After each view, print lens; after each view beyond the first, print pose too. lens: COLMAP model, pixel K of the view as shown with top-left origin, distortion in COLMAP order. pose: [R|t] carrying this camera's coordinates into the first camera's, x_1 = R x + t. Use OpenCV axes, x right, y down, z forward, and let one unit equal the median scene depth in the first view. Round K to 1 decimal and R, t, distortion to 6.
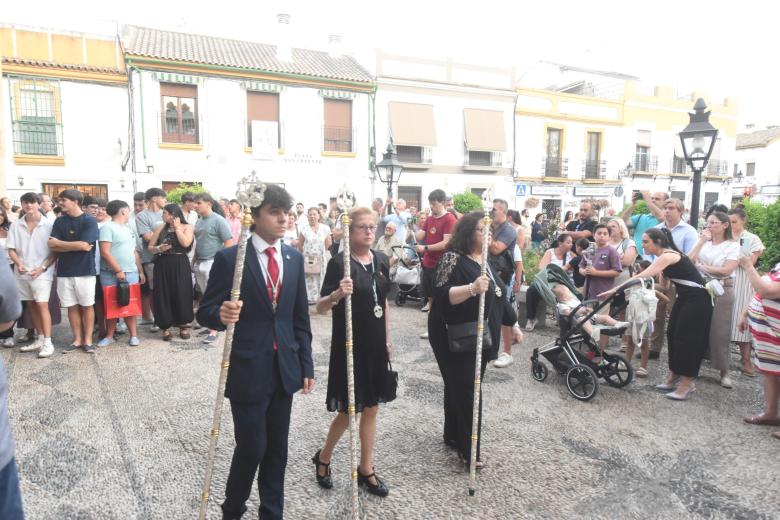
lens RADIAL K [[514.2, 0, 390.7], [0, 514.2, 262.0], [0, 0, 1]] dist [0.000336, 0.002223]
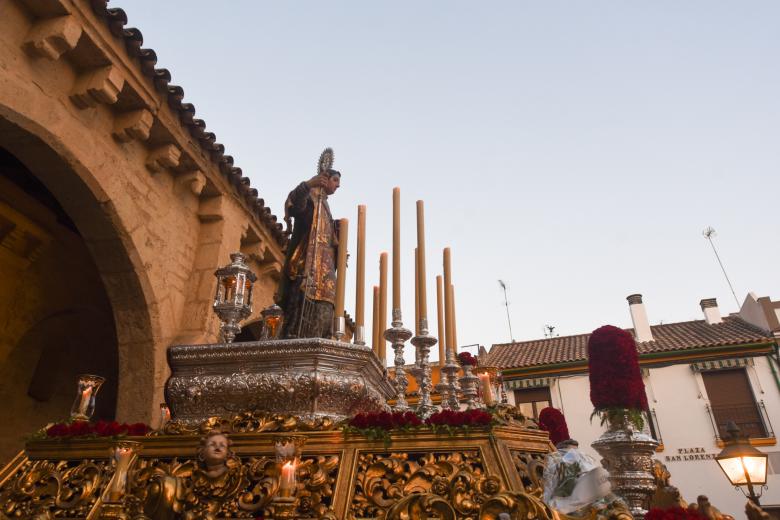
lens RADIAL K [[514.2, 0, 390.7], [0, 514.2, 262.0], [0, 0, 1]] dist [0.000336, 0.002223]
pose [[0.712205, -0.335684, -0.616506, 0.078192], [-0.053208, 0.849908, -0.524238, -0.018329], [0.699952, 0.406168, 0.587448, 0.116759]]
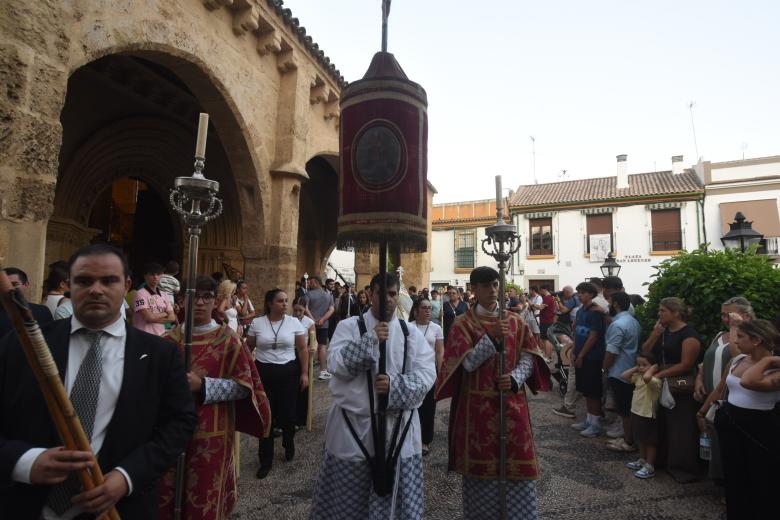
lens RADIAL K [[423.3, 0, 390.4], [0, 423.3, 262.4], [0, 0, 1]] dist [-0.002676, -0.001157]
pose [[0.628714, -0.062093, -0.775153, 0.266880], [-0.087154, 0.984900, -0.149584, 0.019324], [0.772737, 0.161604, 0.613809, -0.118197]]
